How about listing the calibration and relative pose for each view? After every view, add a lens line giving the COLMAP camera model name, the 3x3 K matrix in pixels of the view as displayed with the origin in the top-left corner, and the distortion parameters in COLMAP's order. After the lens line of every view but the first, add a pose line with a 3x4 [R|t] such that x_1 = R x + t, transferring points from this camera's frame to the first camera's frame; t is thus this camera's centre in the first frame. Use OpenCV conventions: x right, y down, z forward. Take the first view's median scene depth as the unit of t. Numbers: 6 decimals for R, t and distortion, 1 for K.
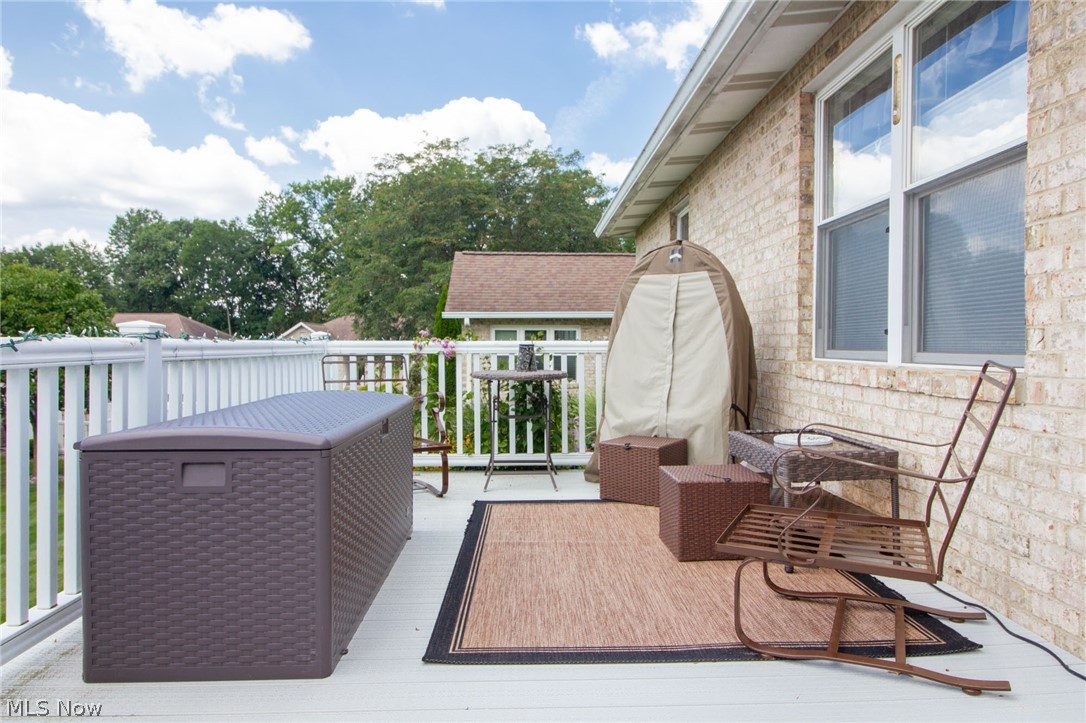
lens RADIAL K [[712.7, 0, 543.0], [0, 712.7, 361.5], [0, 0, 1]] dist [-0.002406, -0.003105]
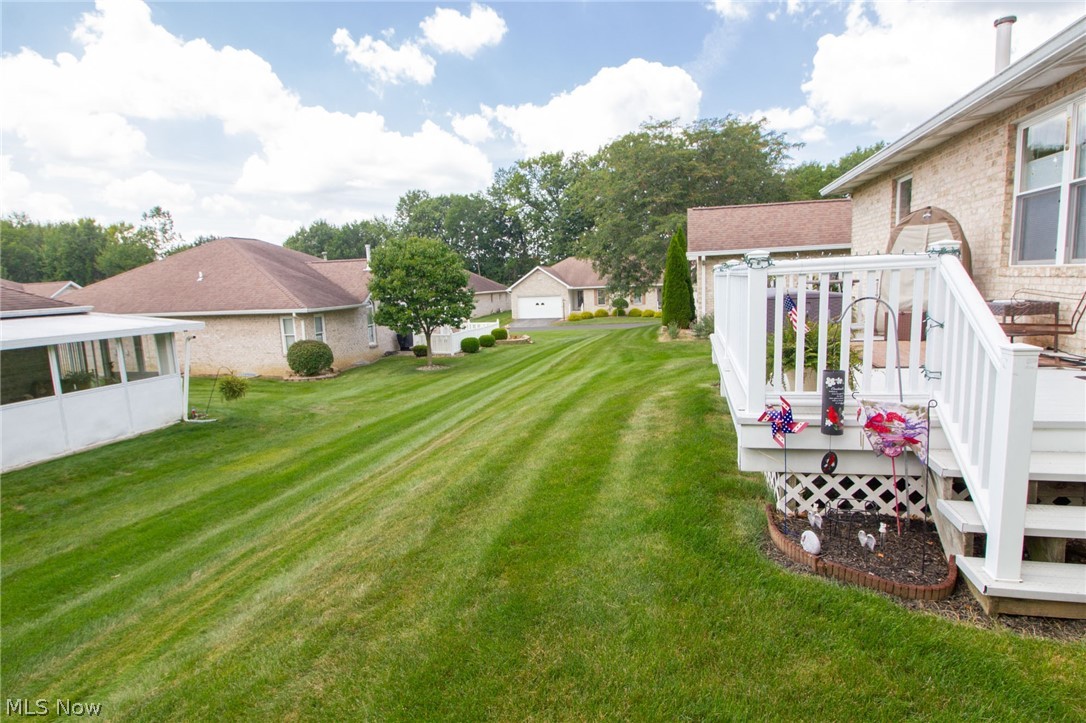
lens RADIAL K [[553.8, 0, 557.0], [0, 553.8, 362.5], [0, 0, 1]] dist [0.000870, -0.017061]
pose [[0.963998, -0.002462, -0.265899, -0.092200], [0.035883, 0.992015, 0.120907, 0.007170], [0.263478, -0.126095, 0.956389, -0.176515]]
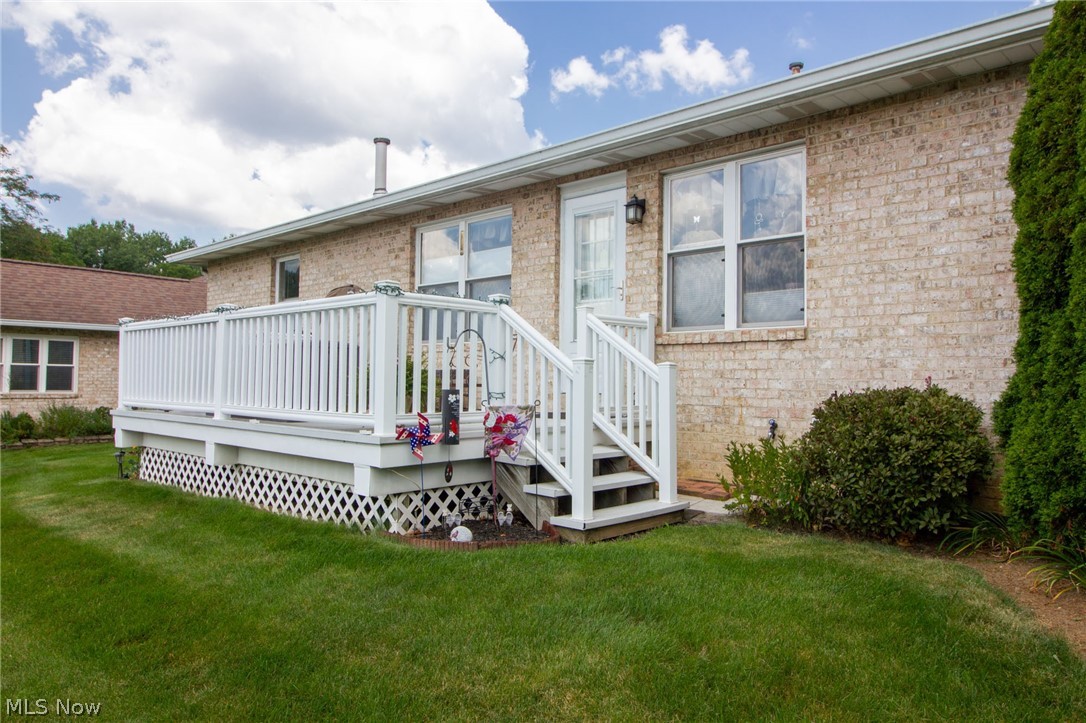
lens RADIAL K [[712.7, 0, 543.0], [0, 712.7, 361.5], [0, 0, 1]] dist [-0.002406, -0.003105]
pose [[0.699522, 0.028046, 0.714060, -0.211646], [0.005347, 0.998996, -0.044476, 0.034125], [-0.714591, 0.034930, 0.698670, -0.193441]]
